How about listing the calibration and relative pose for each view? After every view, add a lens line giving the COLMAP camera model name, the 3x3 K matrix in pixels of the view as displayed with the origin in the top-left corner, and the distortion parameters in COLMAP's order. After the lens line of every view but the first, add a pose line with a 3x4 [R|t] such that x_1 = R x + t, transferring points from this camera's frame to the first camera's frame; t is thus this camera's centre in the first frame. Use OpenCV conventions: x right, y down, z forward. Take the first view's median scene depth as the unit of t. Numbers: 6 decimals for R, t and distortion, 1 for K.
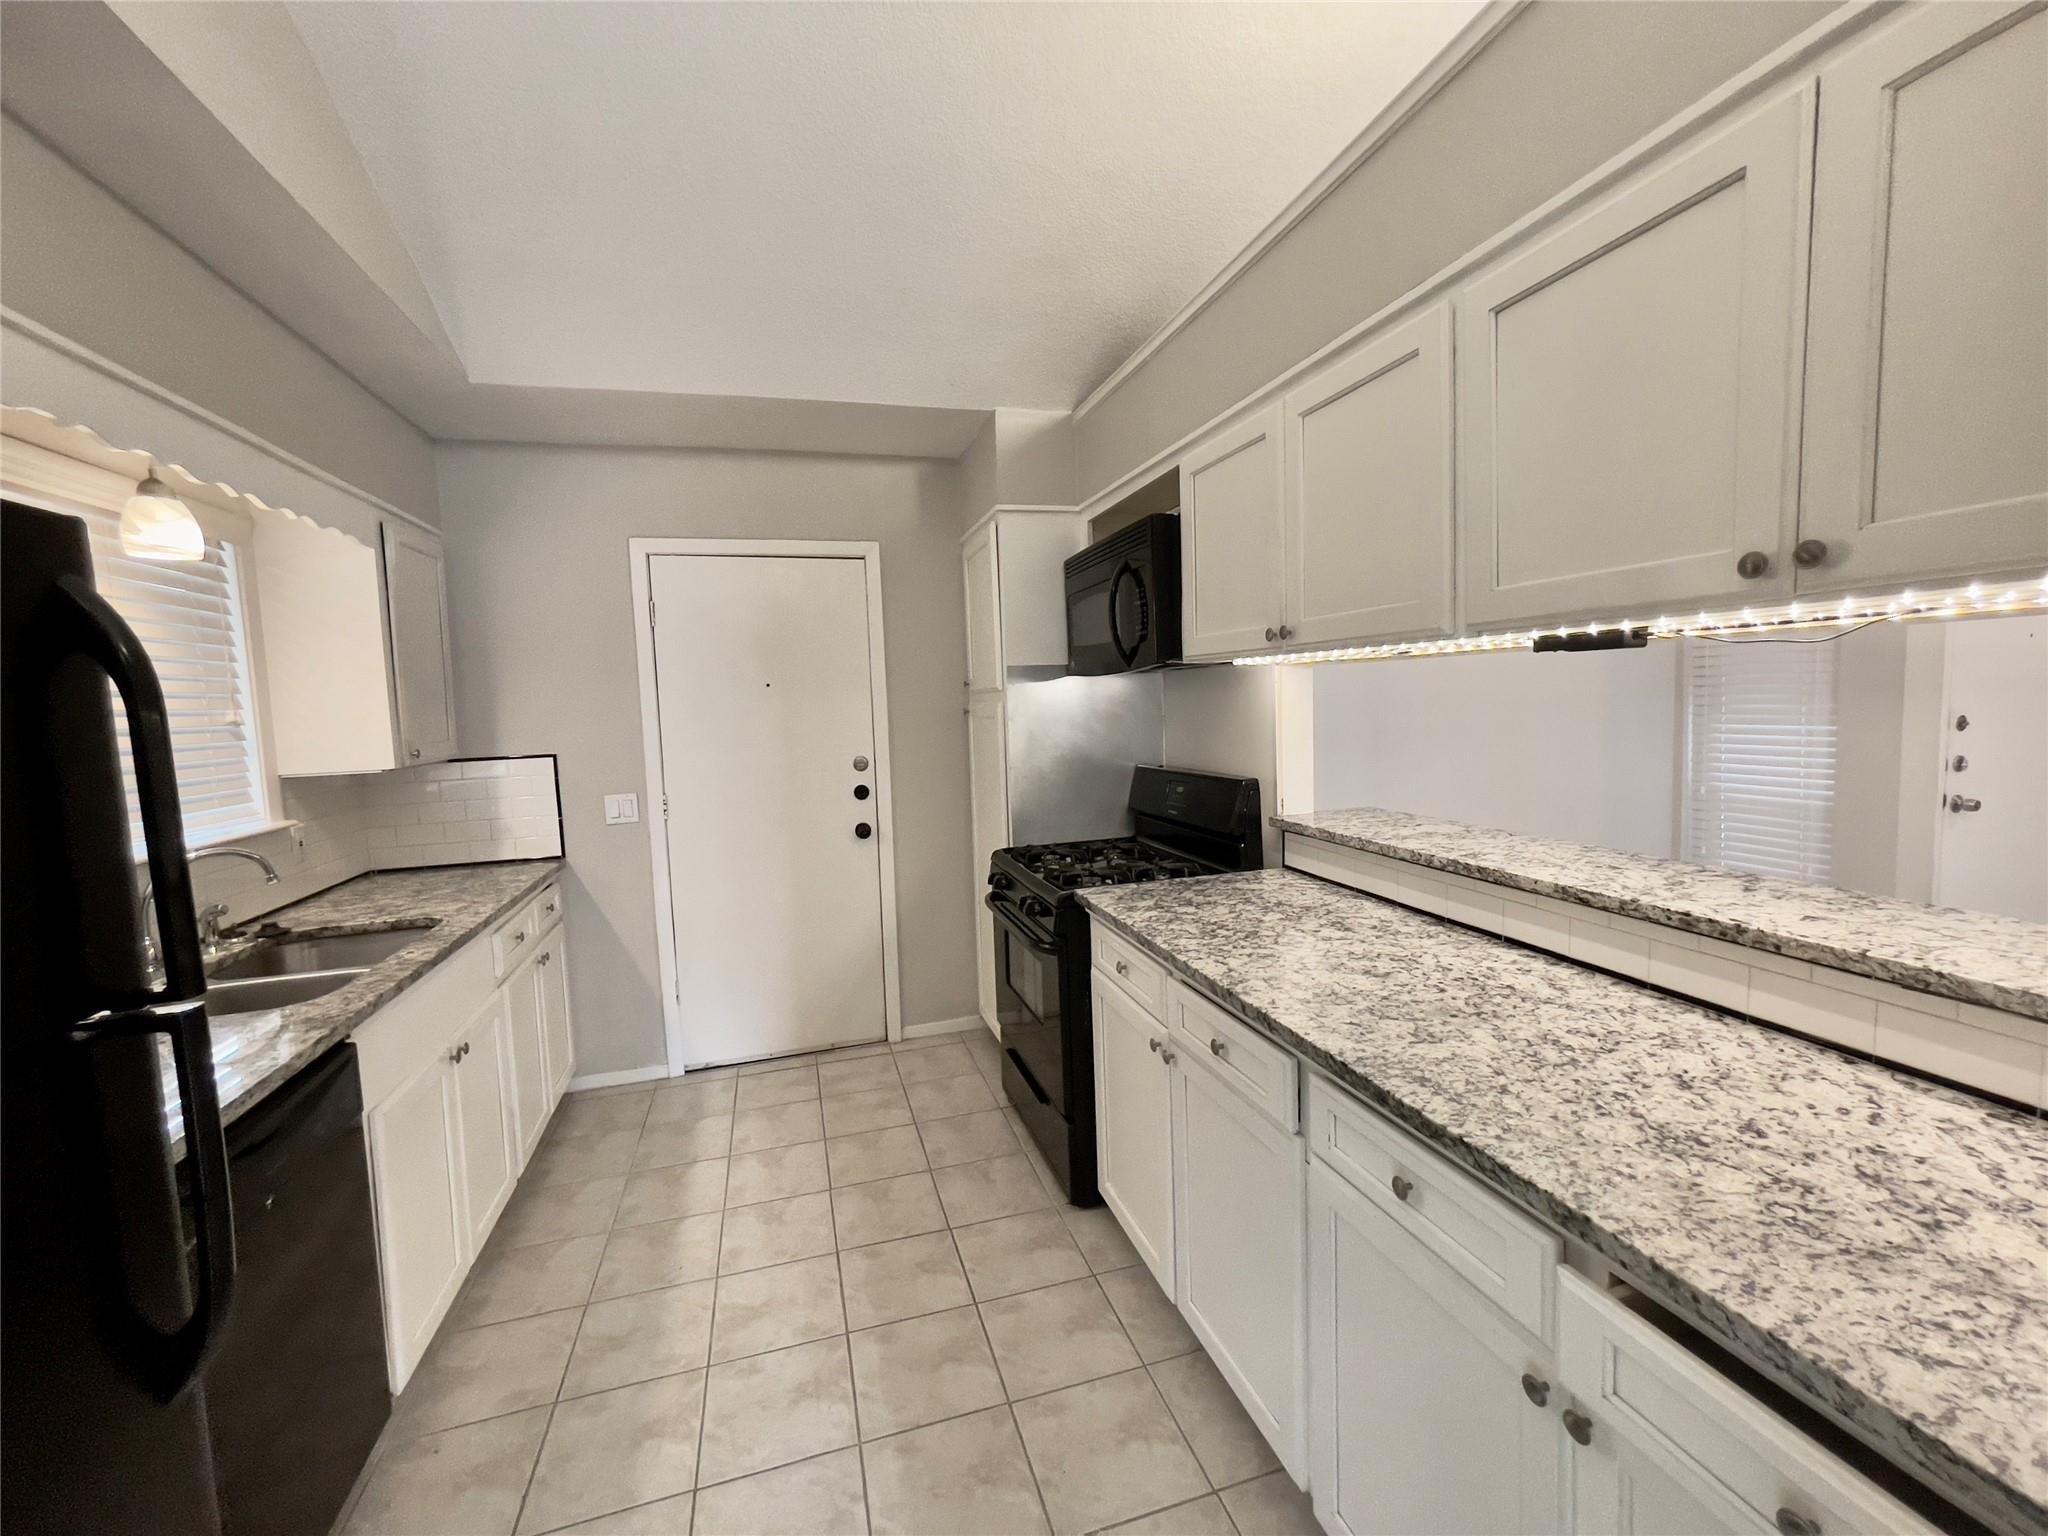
lens RADIAL K [[838.3, 0, 1019.3], [0, 838.3, 762.3], [0, 0, 1]] dist [-0.007228, 0.003365]
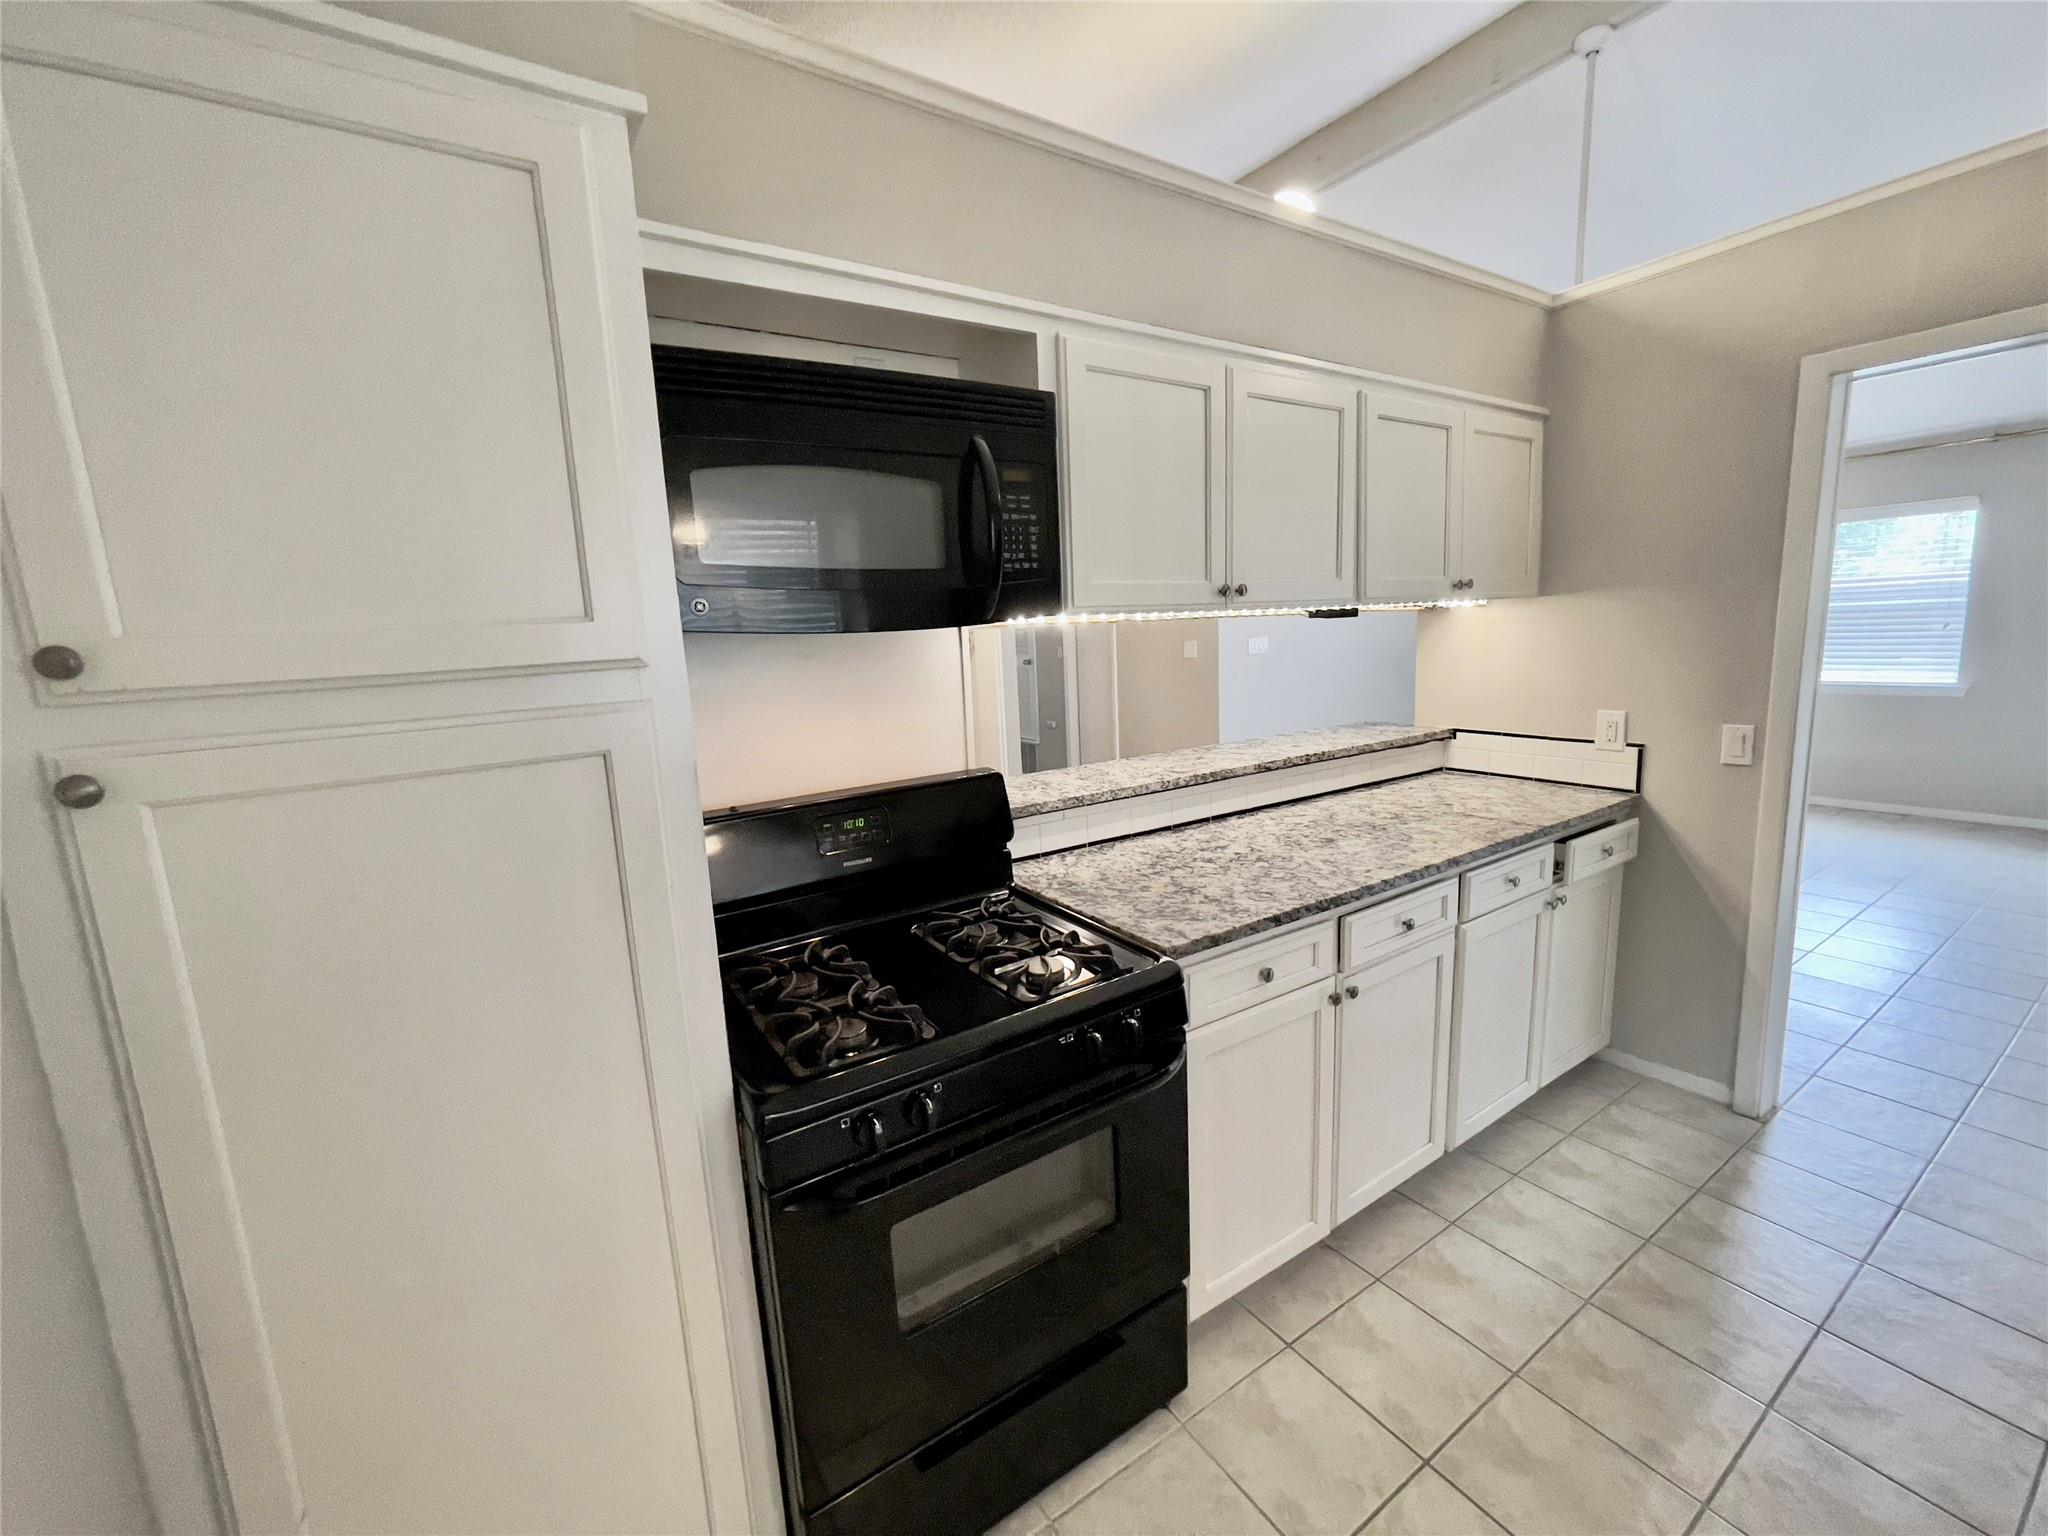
lens RADIAL K [[838.3, 0, 1011.7], [0, 838.3, 761.3], [0, 0, 1]] dist [-0.007228, 0.003365]
pose [[-0.287011, -0.101631, 0.952521, -0.420187], [0.130614, 0.980917, 0.144017, -0.085029], [-0.948981, 0.165747, -0.268259, 1.033521]]
